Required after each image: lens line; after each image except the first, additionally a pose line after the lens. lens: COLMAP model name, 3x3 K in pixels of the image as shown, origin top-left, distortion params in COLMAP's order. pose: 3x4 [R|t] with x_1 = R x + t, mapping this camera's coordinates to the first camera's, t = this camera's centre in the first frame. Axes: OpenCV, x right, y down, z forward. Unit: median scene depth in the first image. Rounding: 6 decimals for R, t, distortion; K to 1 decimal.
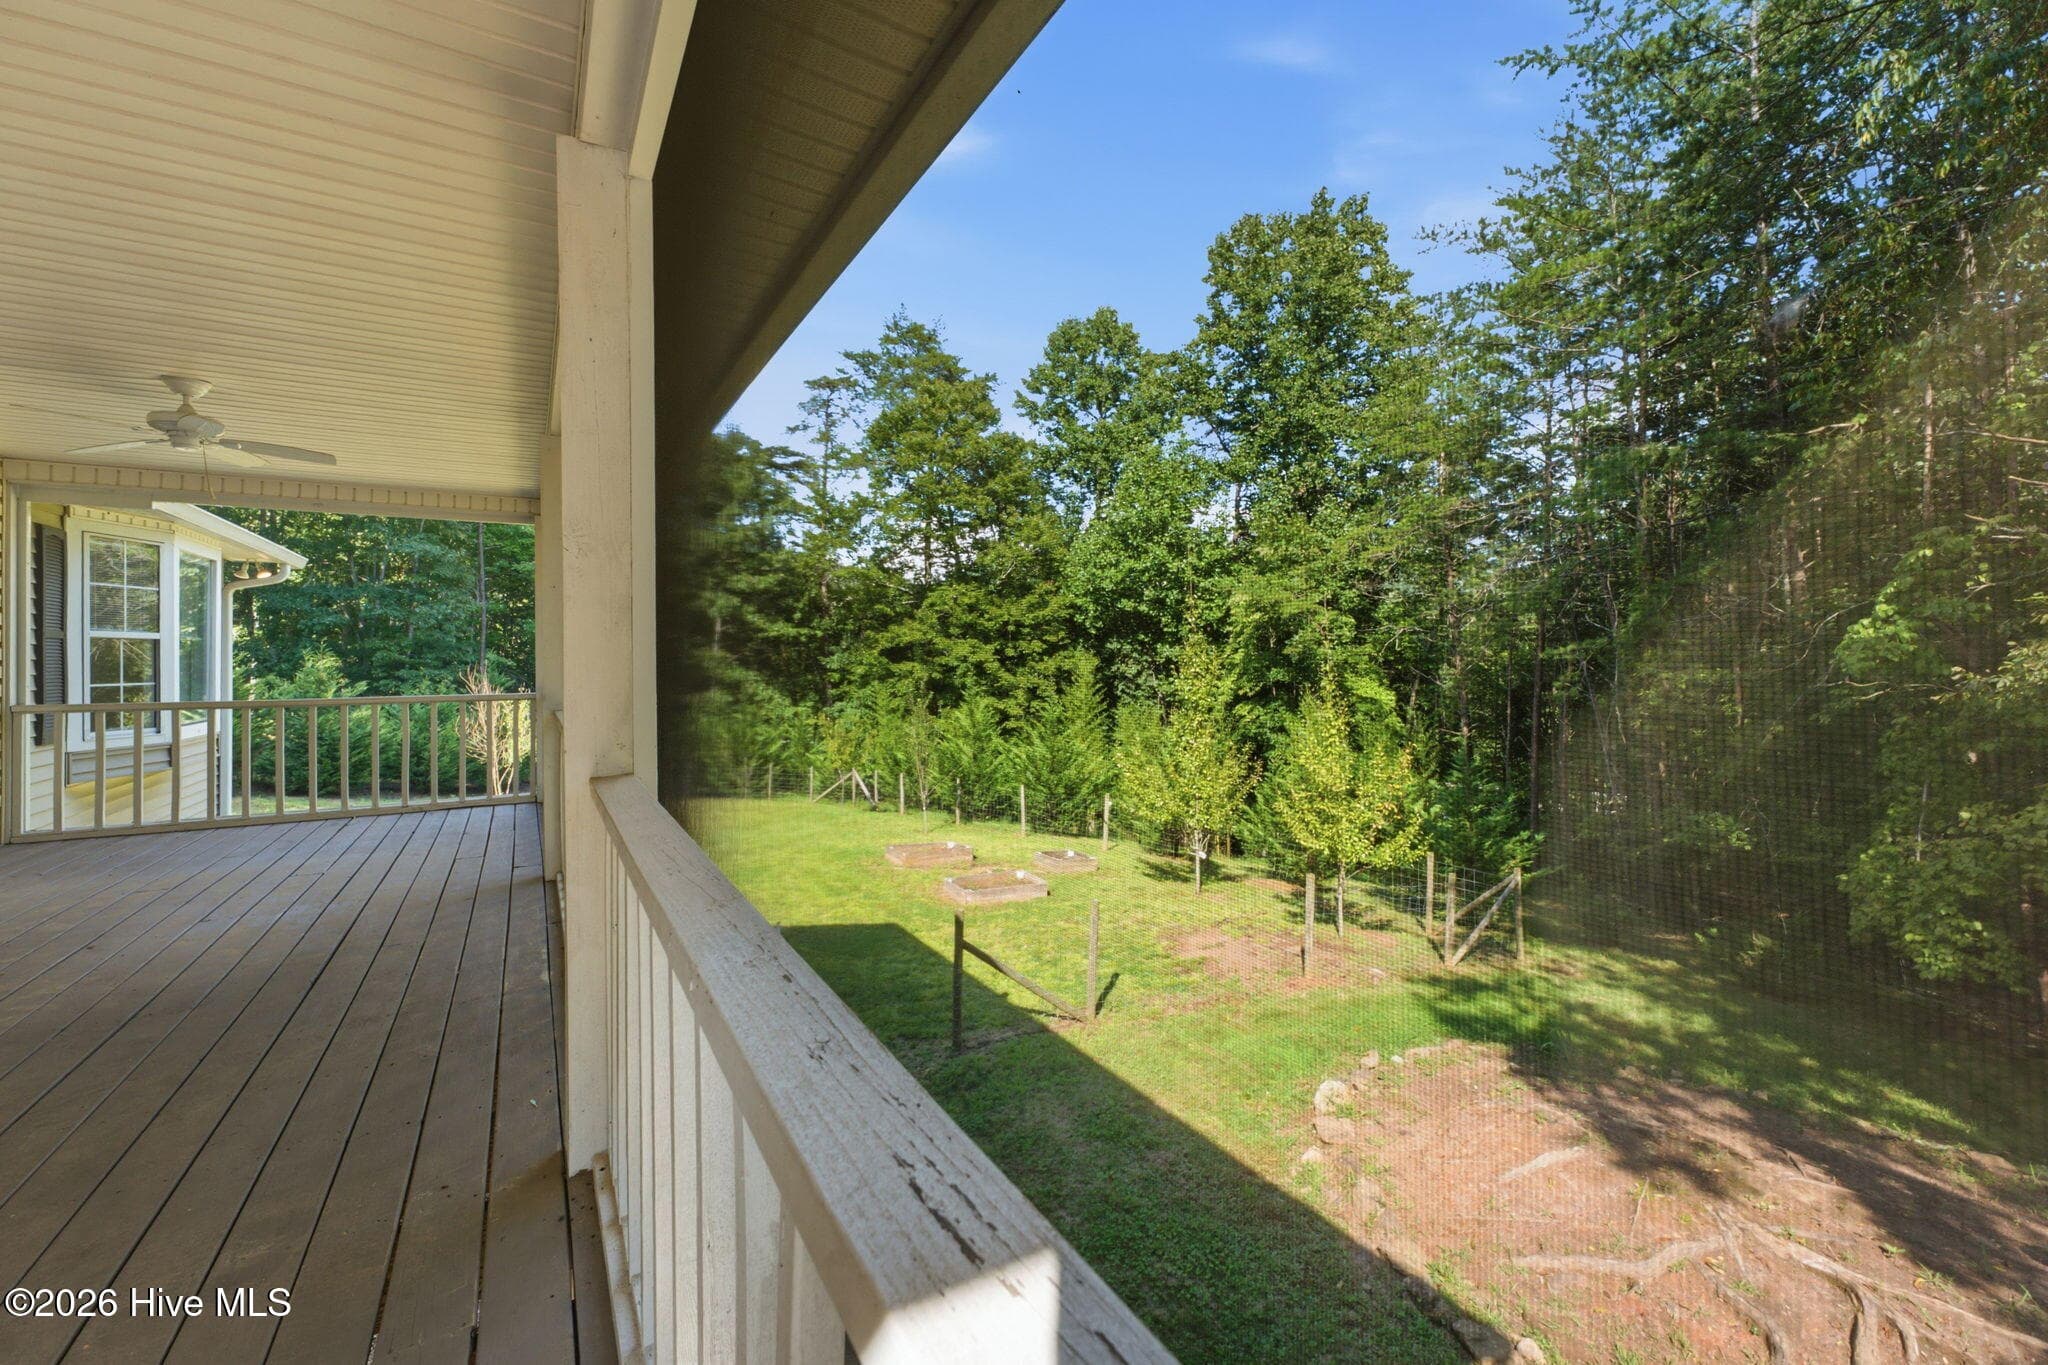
lens RADIAL K [[837.0, 0, 993.3], [0, 837.0, 626.3], [0, 0, 1]] dist [0.003603, 0.002251]
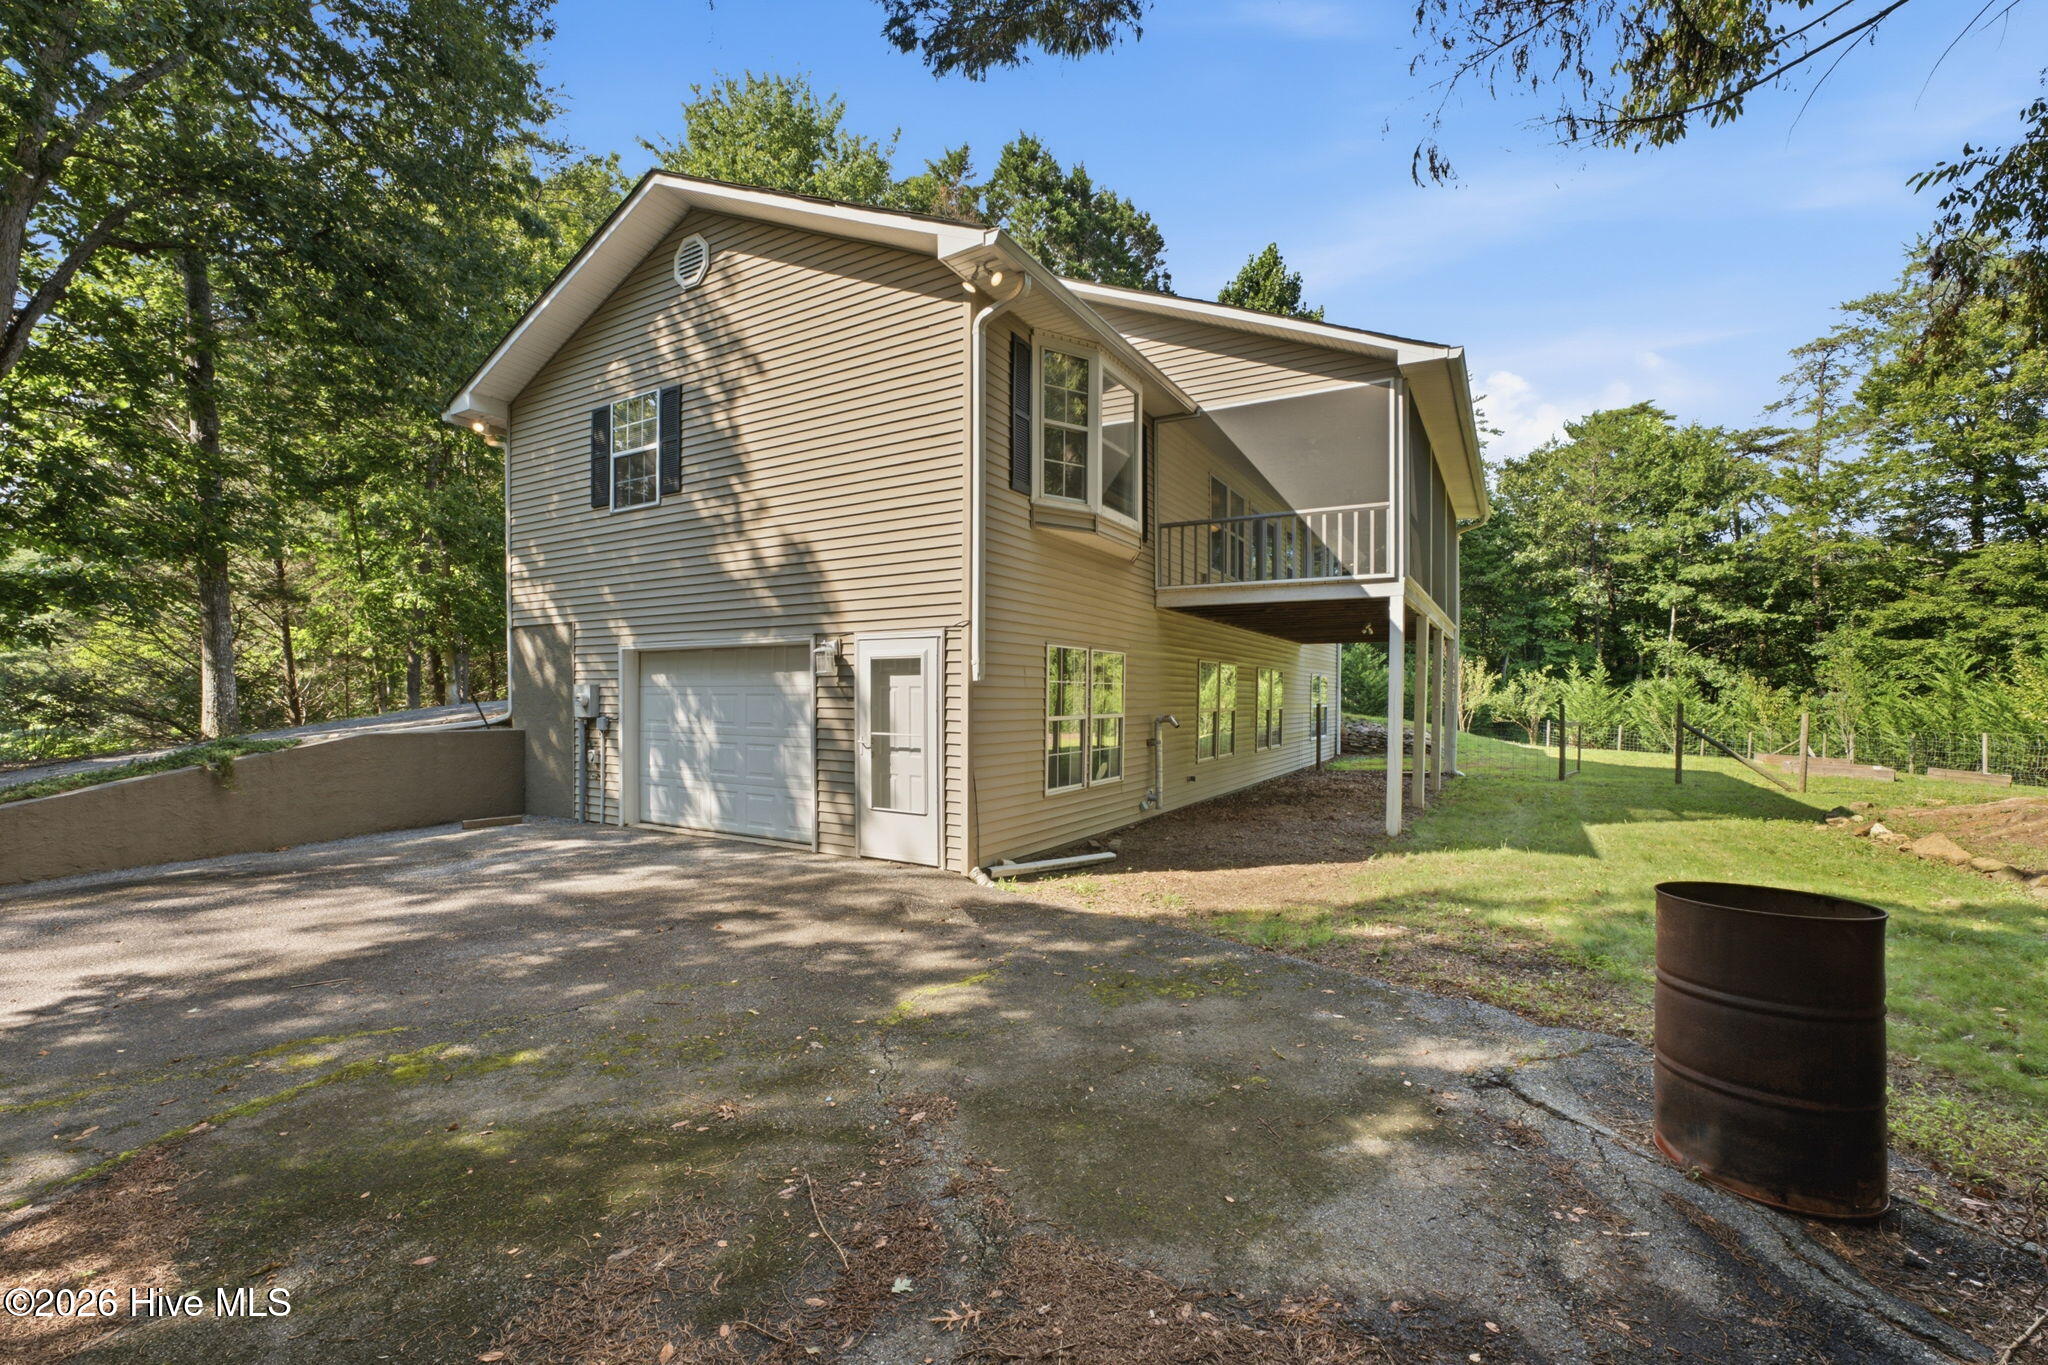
lens RADIAL K [[837.0, 0, 1031.6], [0, 837.0, 699.1], [0, 0, 1]] dist [0.003603, 0.002251]
pose [[0.504565, 0.014626, -0.863250, 0.200916], [0.020046, 0.999388, 0.028650, 0.062825], [0.863141, -0.031760, 0.503963, -0.264640]]
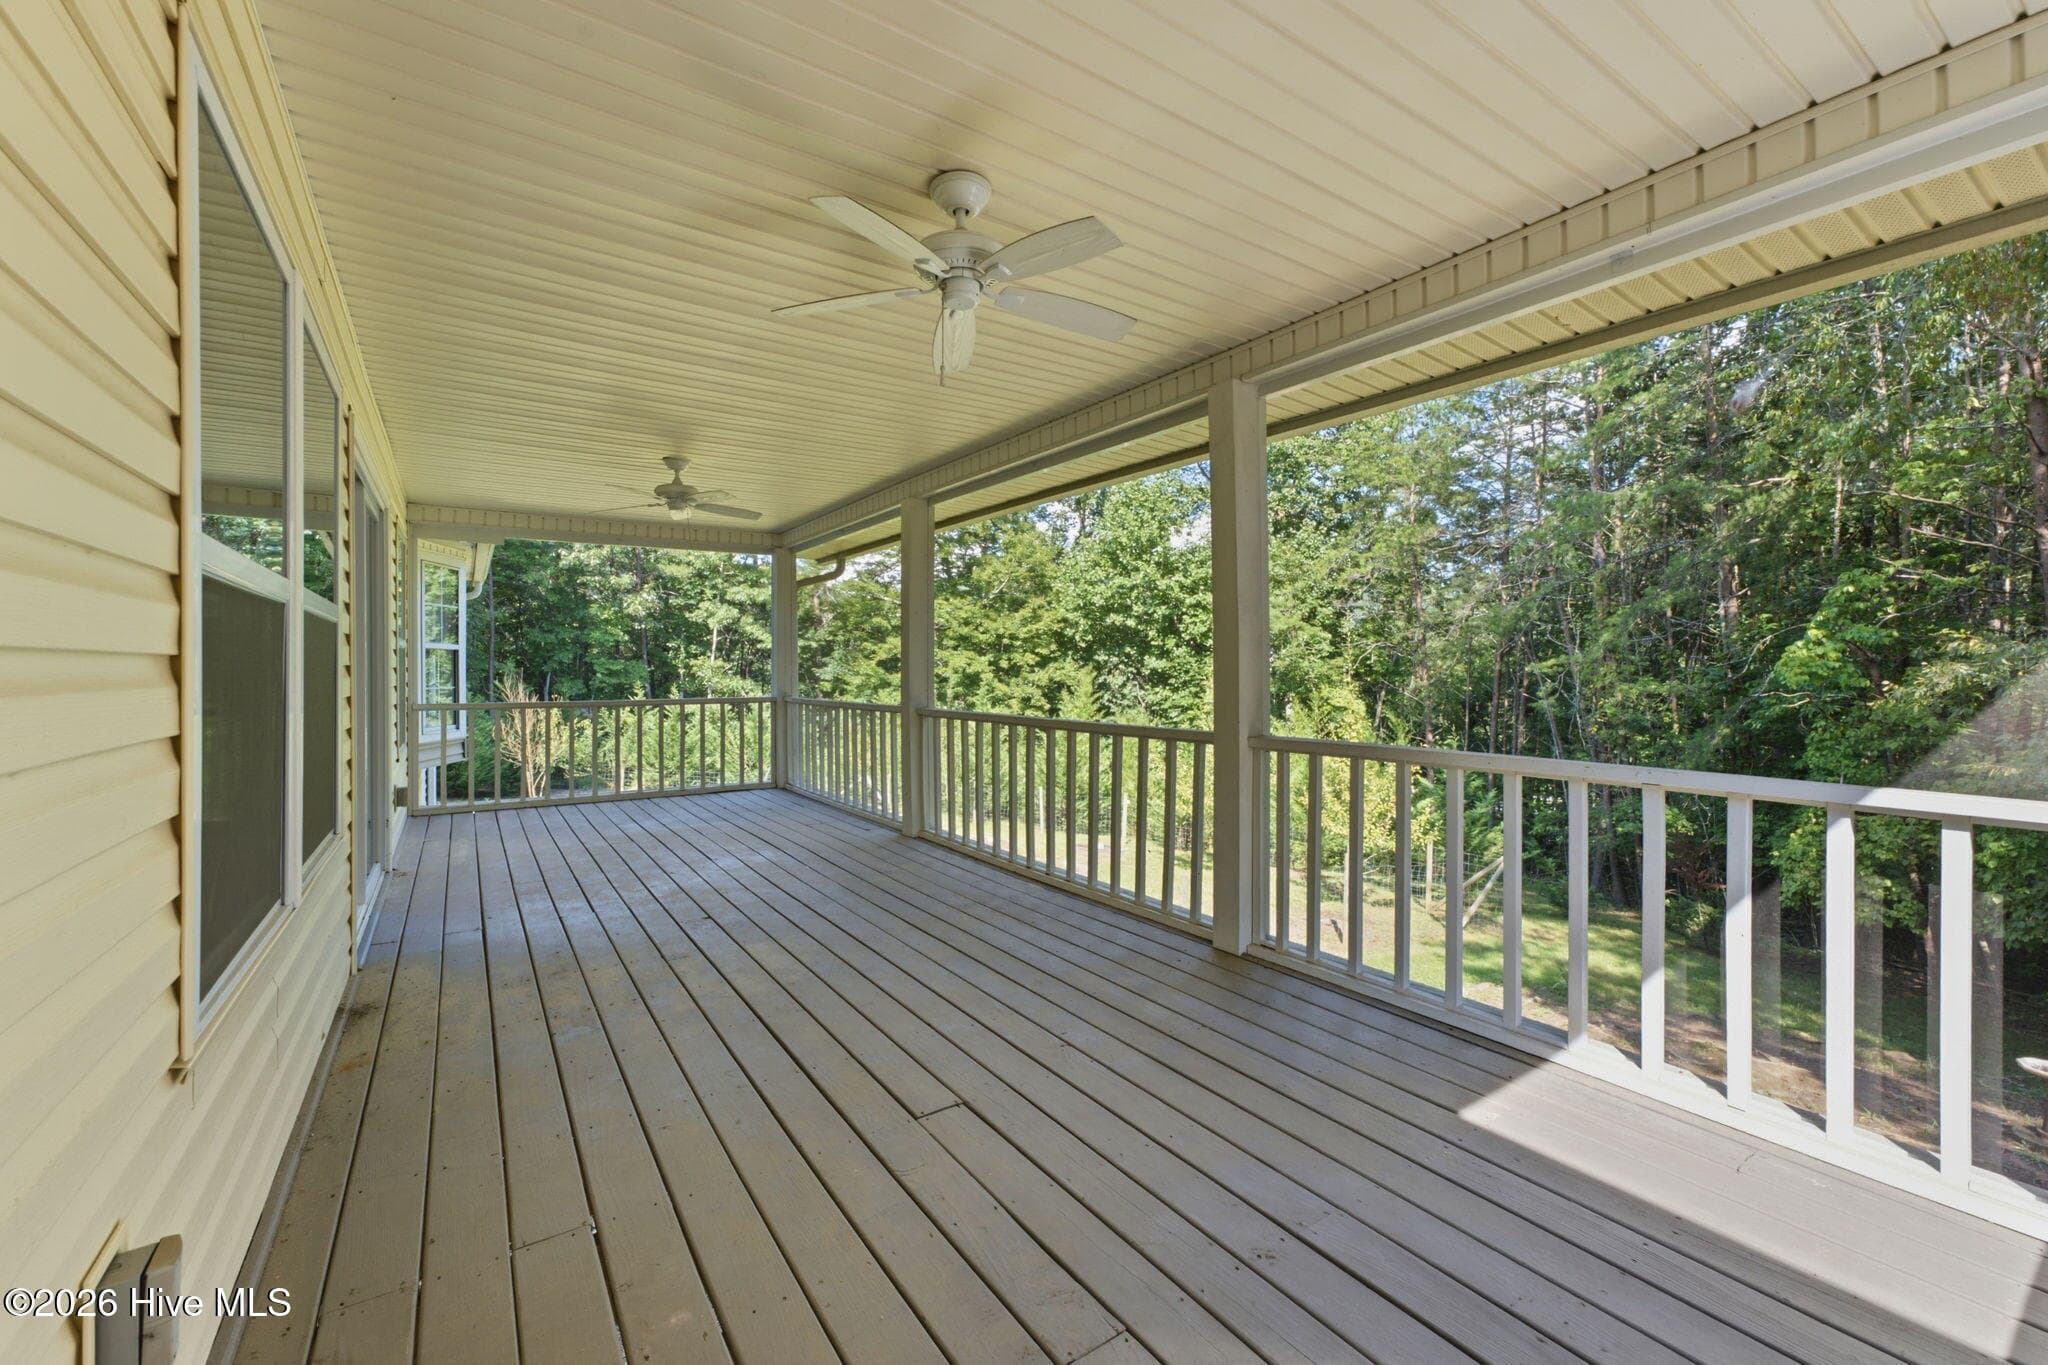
lens RADIAL K [[837.0, 0, 979.4], [0, 837.0, 644.0], [0, 0, 1]] dist [0.003603, 0.002251]
pose [[0.998069, 0.007103, 0.061700, -0.076194], [-0.007627, 0.999937, 0.008266, -0.001944], [-0.061637, -0.008720, 0.998061, -0.049155]]
